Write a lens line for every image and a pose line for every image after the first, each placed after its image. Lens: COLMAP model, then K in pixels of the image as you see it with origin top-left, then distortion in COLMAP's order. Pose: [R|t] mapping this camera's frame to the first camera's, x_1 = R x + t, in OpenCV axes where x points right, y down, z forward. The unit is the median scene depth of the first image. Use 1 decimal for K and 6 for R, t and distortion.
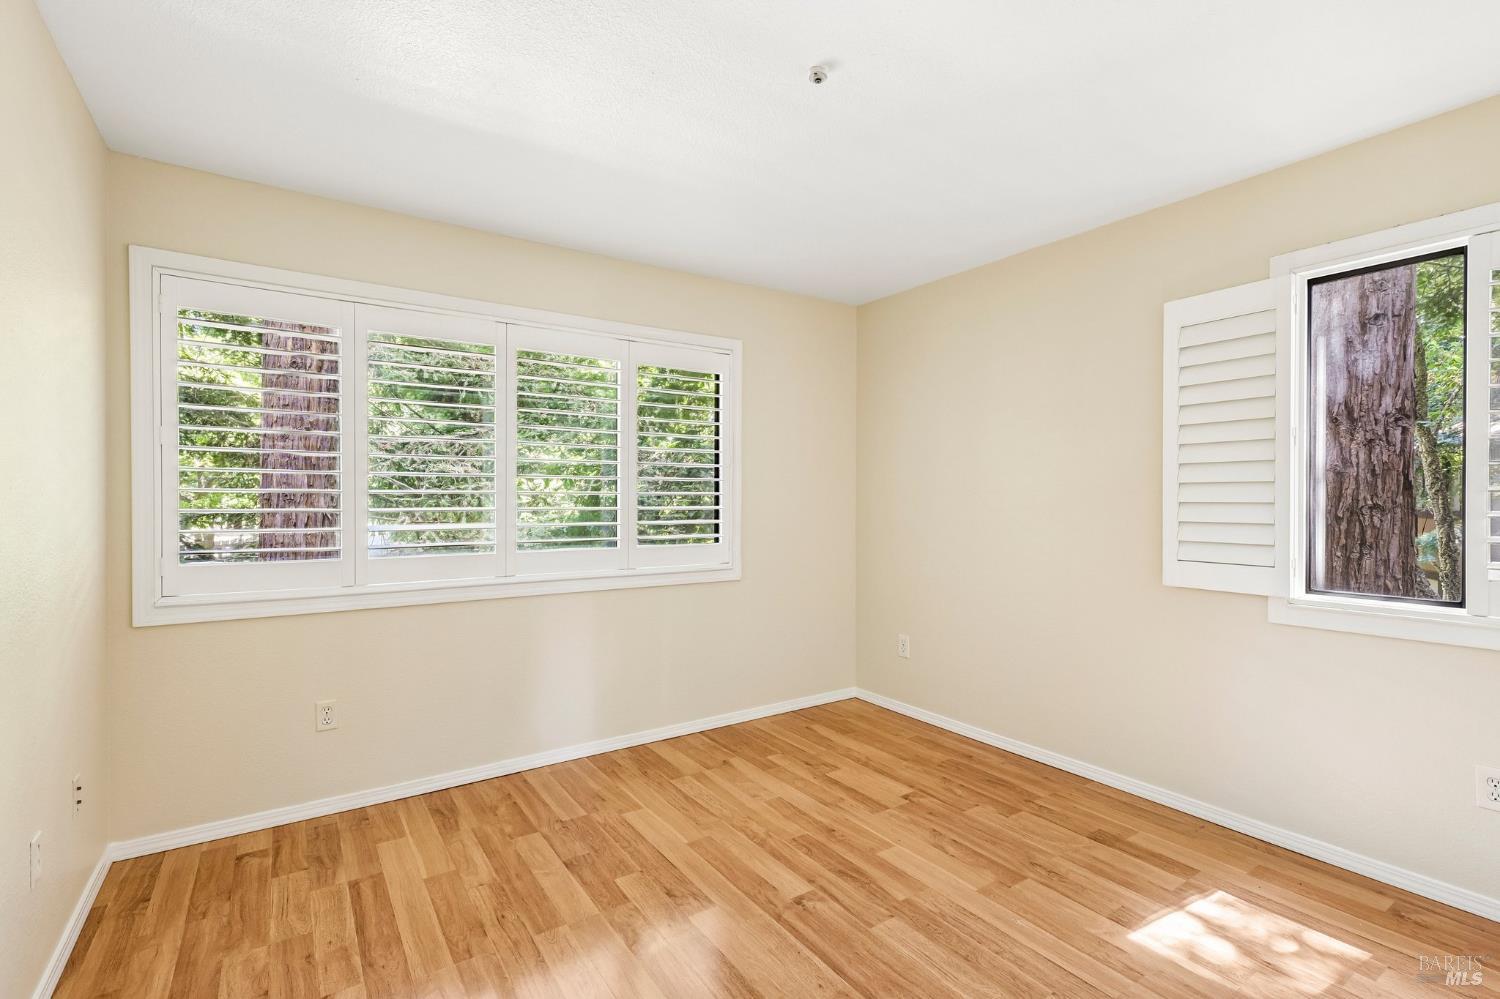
lens RADIAL K [[685.9, 0, 749.1], [0, 685.9, 501.7], [0, 0, 1]] dist [-0.003008, 0.000471]
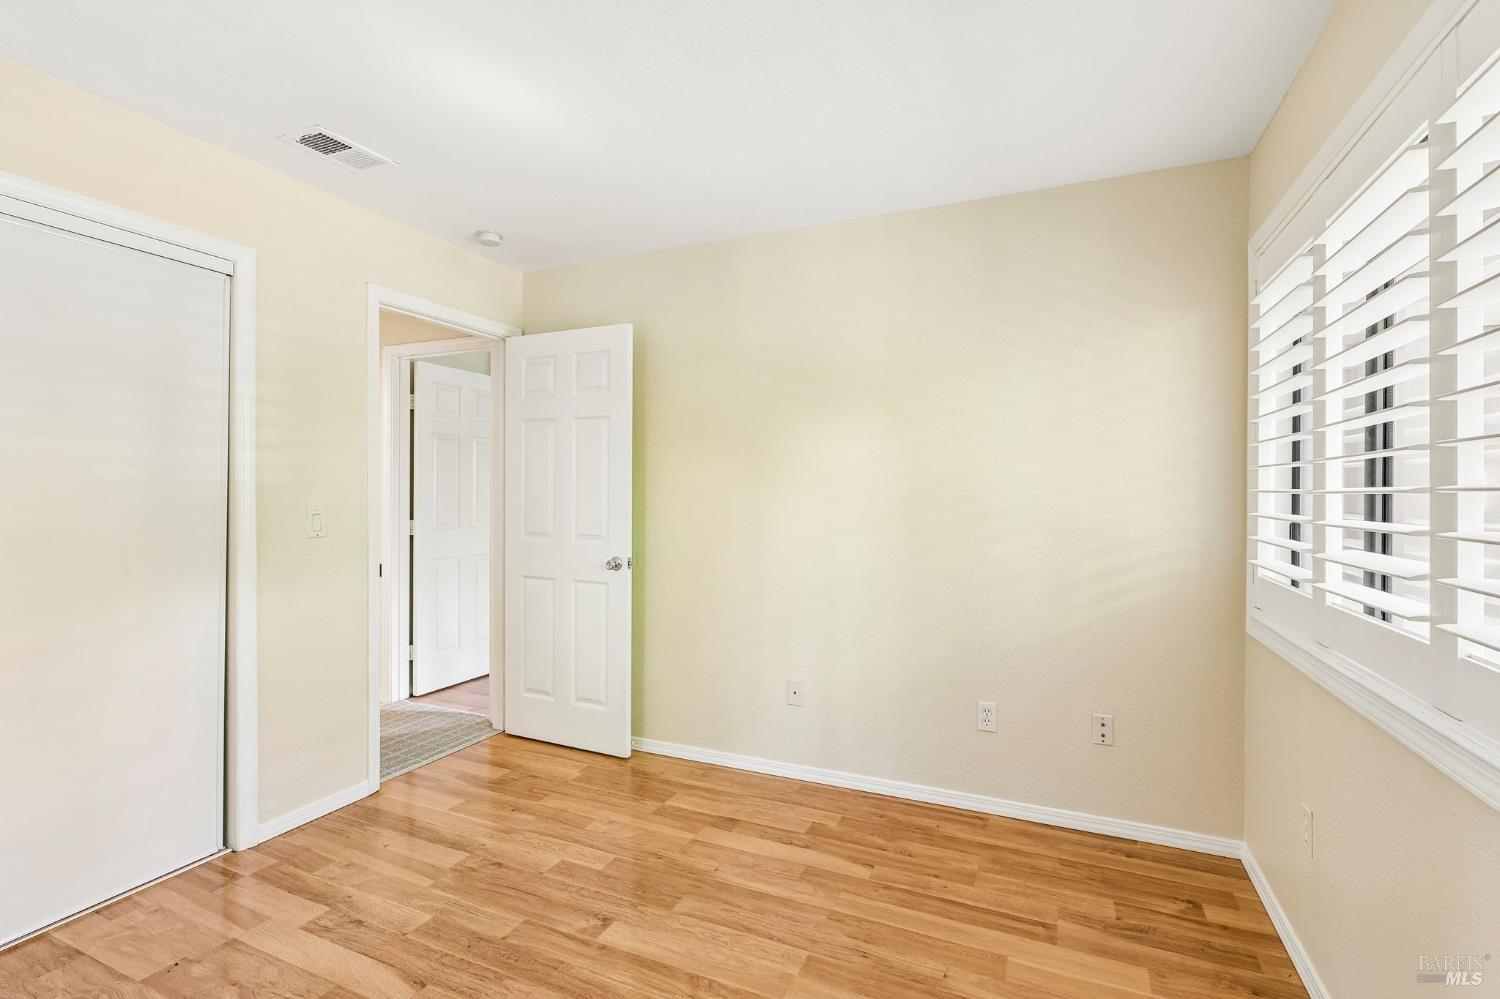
lens RADIAL K [[685.9, 0, 752.2], [0, 685.9, 495.9], [0, 0, 1]] dist [-0.003008, 0.000471]
pose [[-0.850770, -0.005827, -0.525506, 0.263073], [-0.009845, 0.999940, 0.004851, -0.009882], [0.525446, 0.009301, -0.850776, 1.782133]]
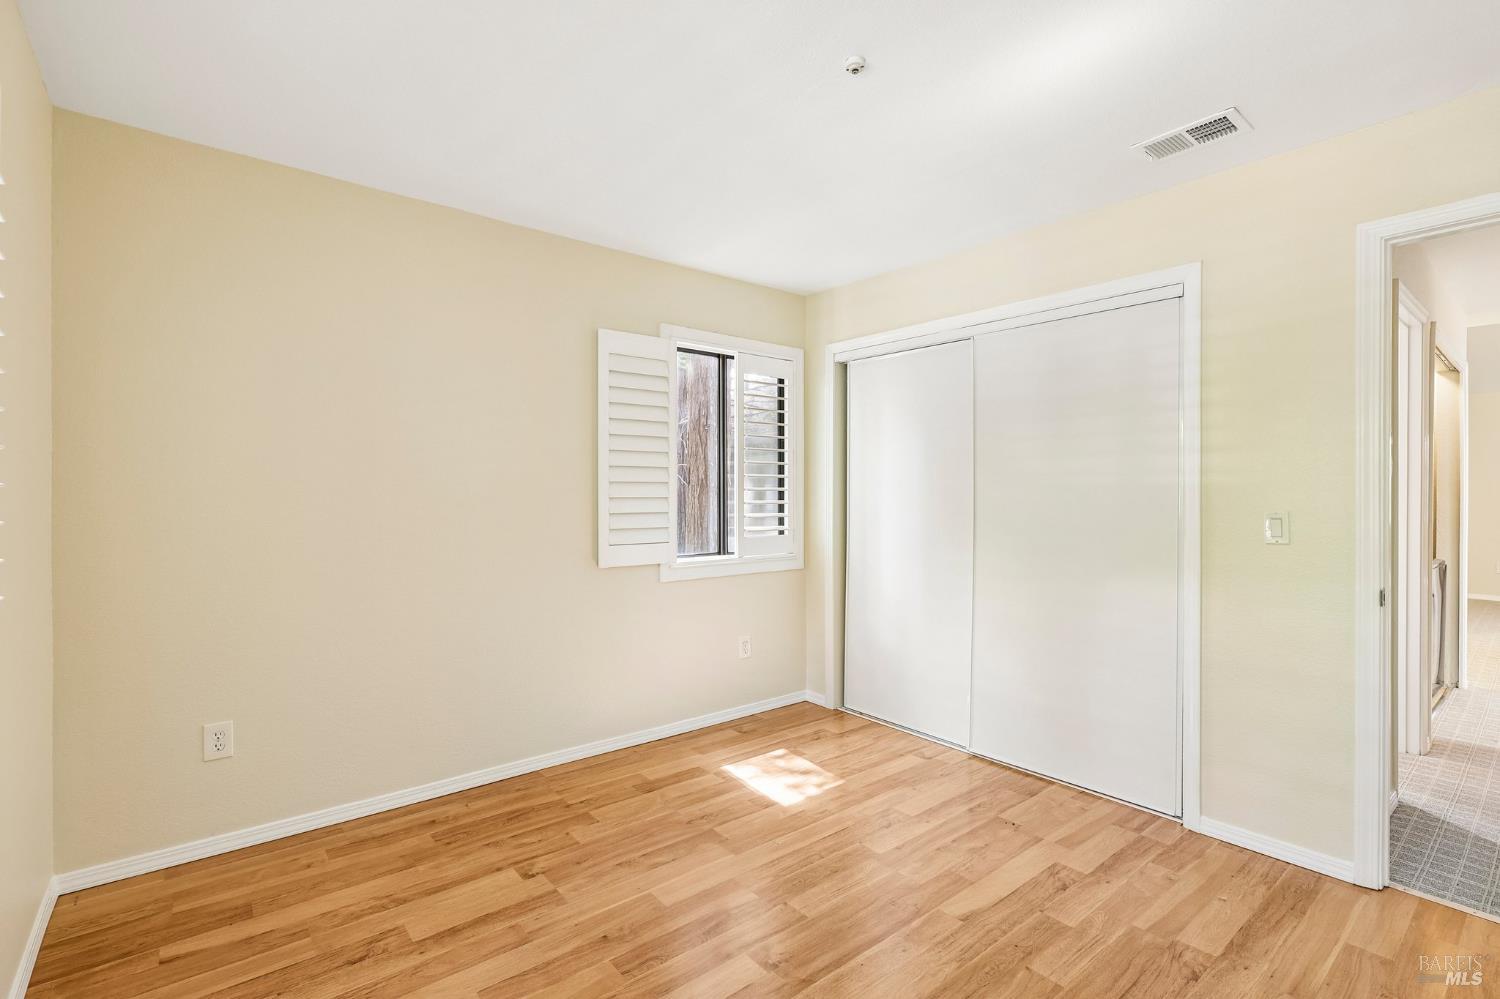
lens RADIAL K [[685.9, 0, 756.3], [0, 685.9, 498.6], [0, 0, 1]] dist [-0.003008, 0.000471]
pose [[-0.095569, -0.005837, 0.995406, -0.847152], [0.003957, 0.999973, 0.006244, -0.005143], [-0.995415, 0.004536, -0.095544, 1.204880]]
